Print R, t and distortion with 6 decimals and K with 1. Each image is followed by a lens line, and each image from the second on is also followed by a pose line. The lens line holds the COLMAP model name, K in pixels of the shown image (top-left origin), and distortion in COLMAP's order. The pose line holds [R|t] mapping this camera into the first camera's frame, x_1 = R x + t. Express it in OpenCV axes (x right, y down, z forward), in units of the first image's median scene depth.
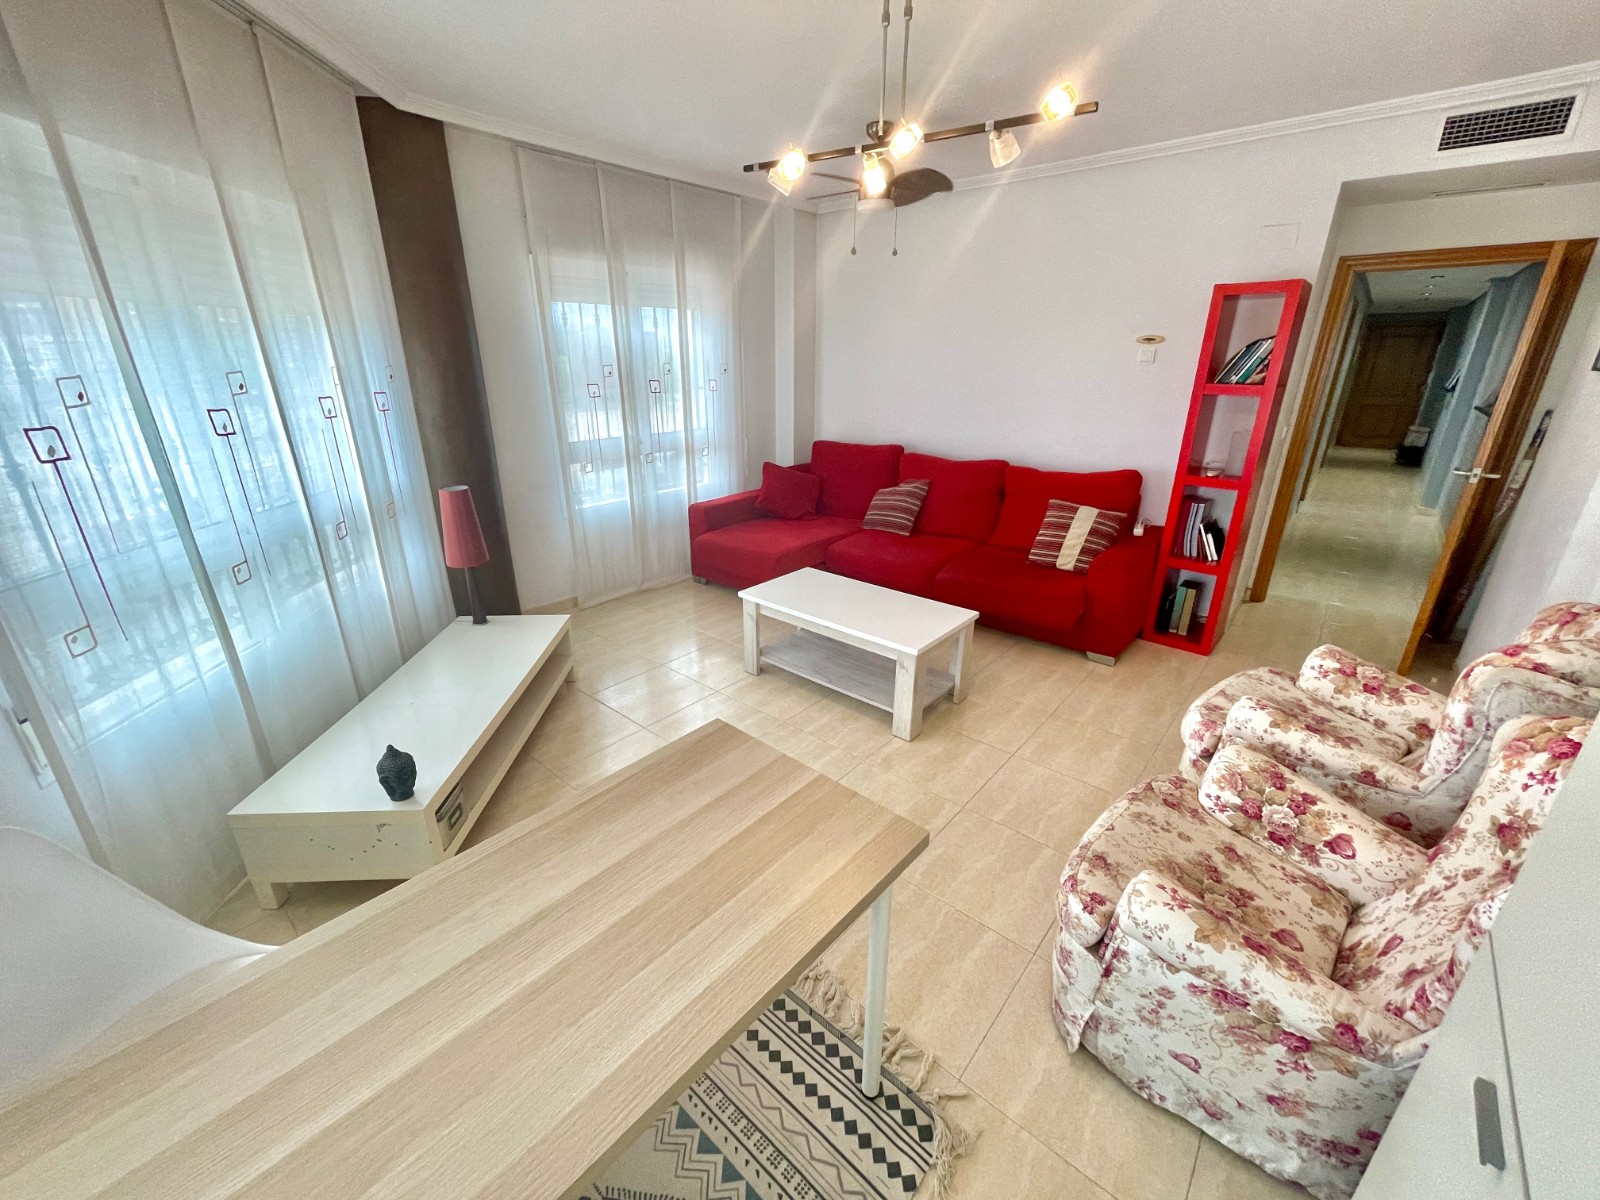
lens RADIAL K [[653.0, 0, 800.0], [0, 653.0, 600.0], [0, 0, 1]] dist [-0.002196, -0.000174]
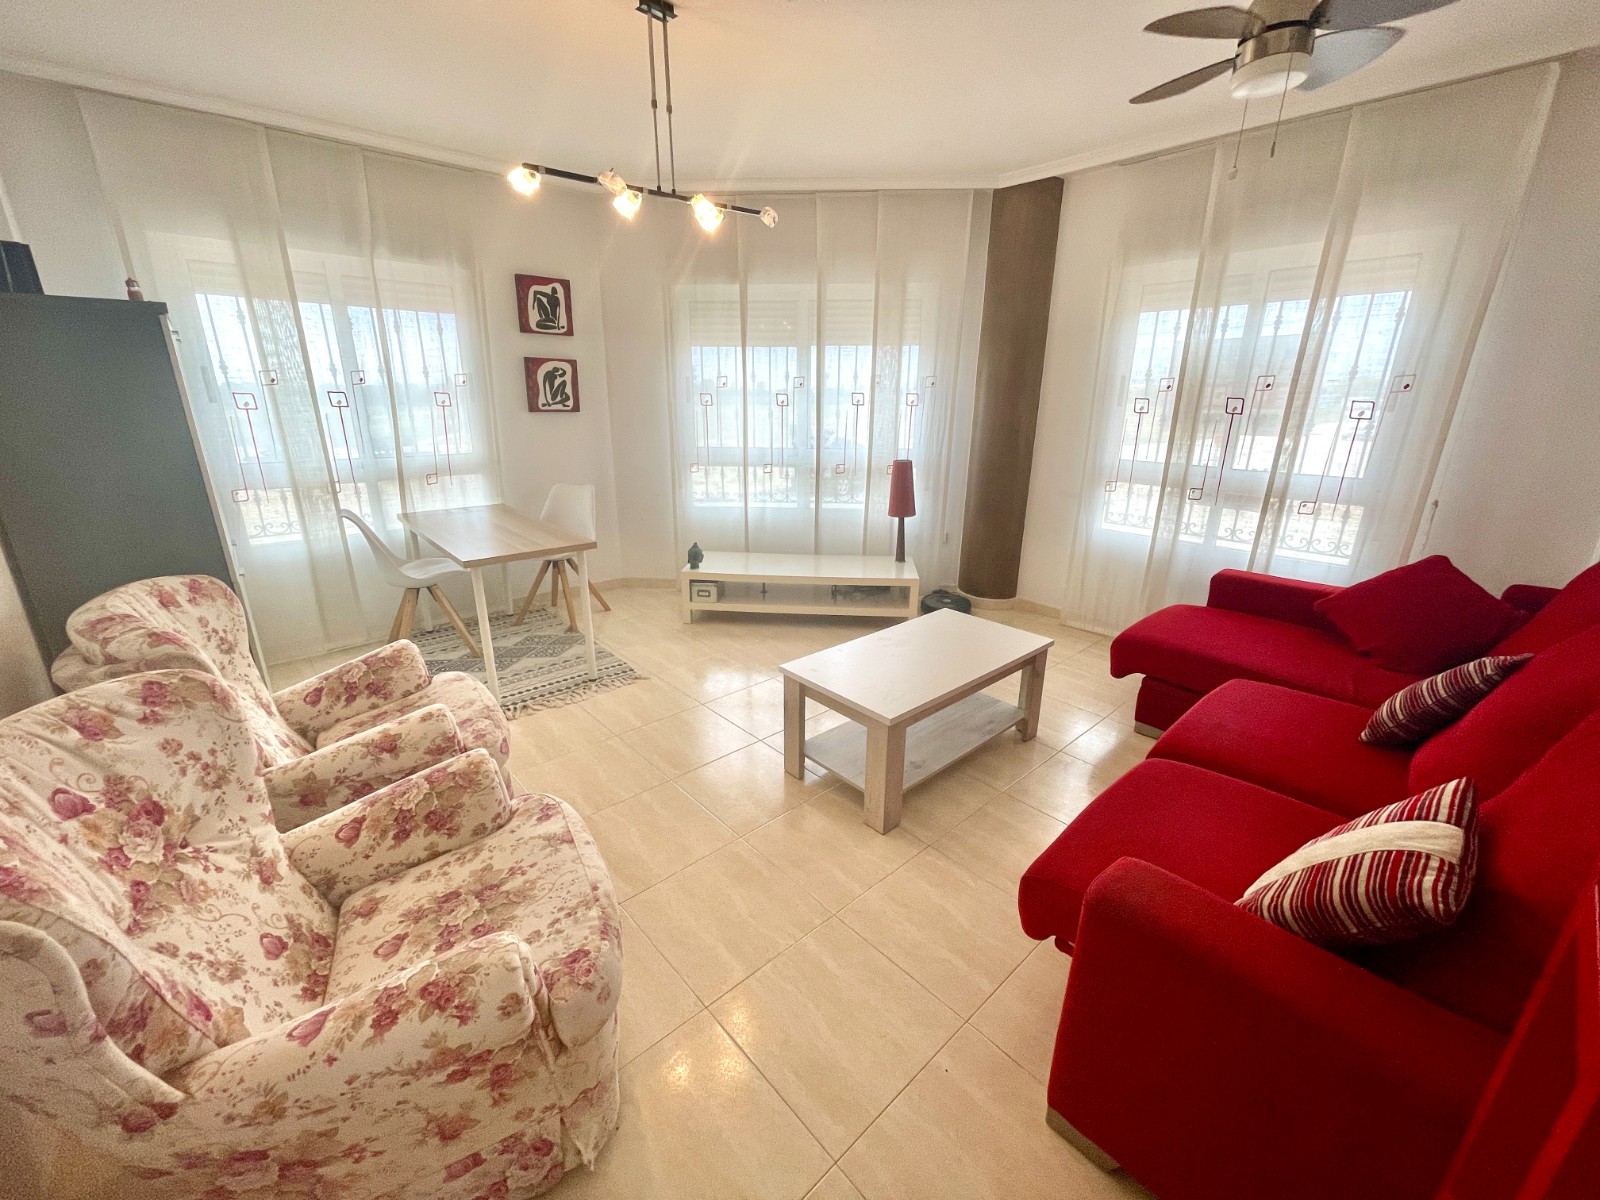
lens RADIAL K [[658.5, 0, 800.0], [0, 658.5, 600.0], [0, 0, 1]] dist [-0.000062, -0.000058]
pose [[-0.086843, 0.308985, -0.947094, 0.833050], [-0.327597, 0.888956, 0.320057, -0.270592], [0.940818, 0.338060, 0.024023, 0.763795]]
